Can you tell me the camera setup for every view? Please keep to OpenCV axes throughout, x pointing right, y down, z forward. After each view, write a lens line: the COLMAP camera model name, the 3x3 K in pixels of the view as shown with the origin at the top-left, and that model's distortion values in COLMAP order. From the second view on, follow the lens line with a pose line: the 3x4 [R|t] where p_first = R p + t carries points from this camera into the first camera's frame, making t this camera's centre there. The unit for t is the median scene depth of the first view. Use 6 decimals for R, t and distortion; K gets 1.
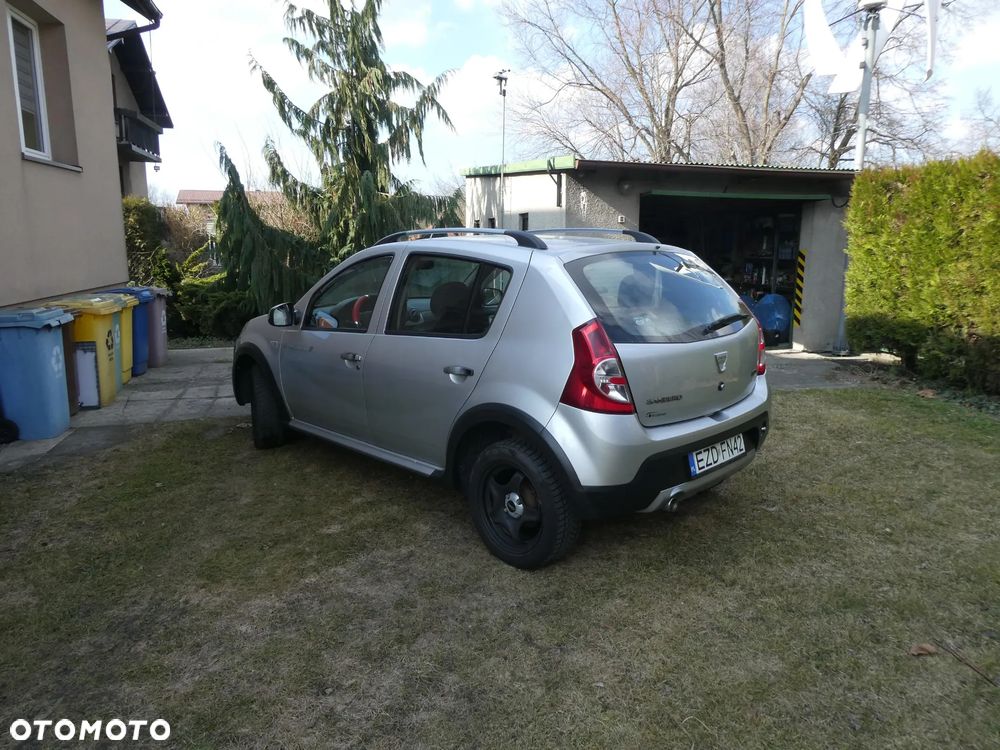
lens RADIAL K [[719.9, 0, 504.6], [0, 719.9, 369.4], [0, 0, 1]] dist [0.001410, -0.003194]
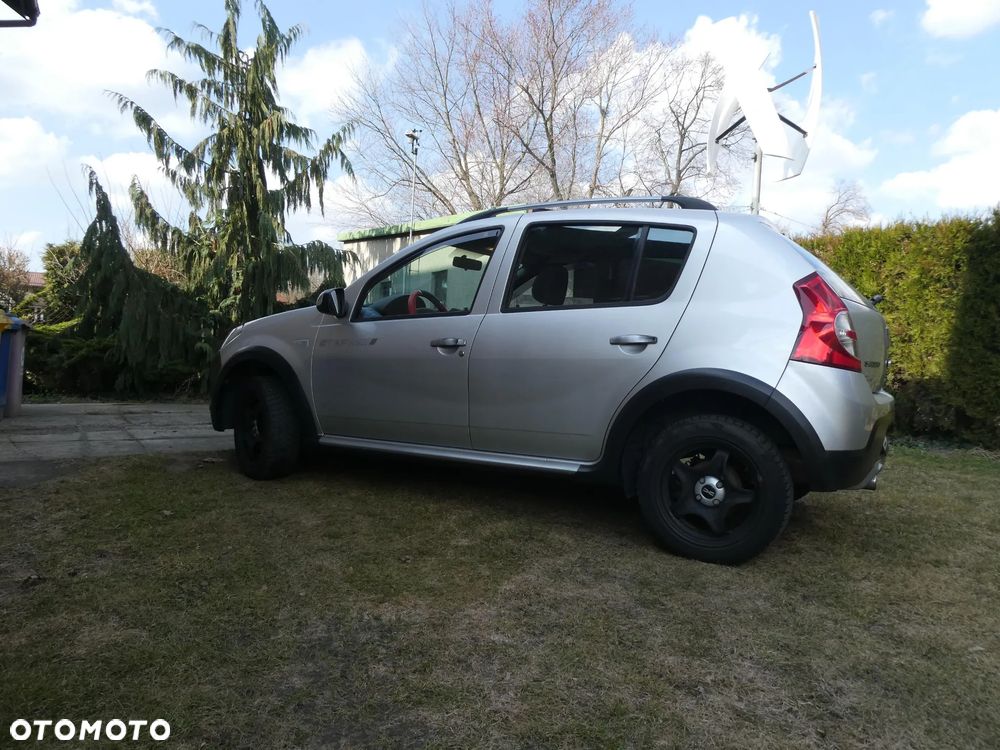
lens RADIAL K [[719.9, 0, 507.0], [0, 719.9, 370.9], [0, 0, 1]] dist [0.001410, -0.003194]
pose [[0.958141, 0.026677, 0.285052, -0.147544], [0.014484, 0.989858, -0.141323, 0.051579], [-0.285931, 0.139536, 0.948037, 0.071316]]
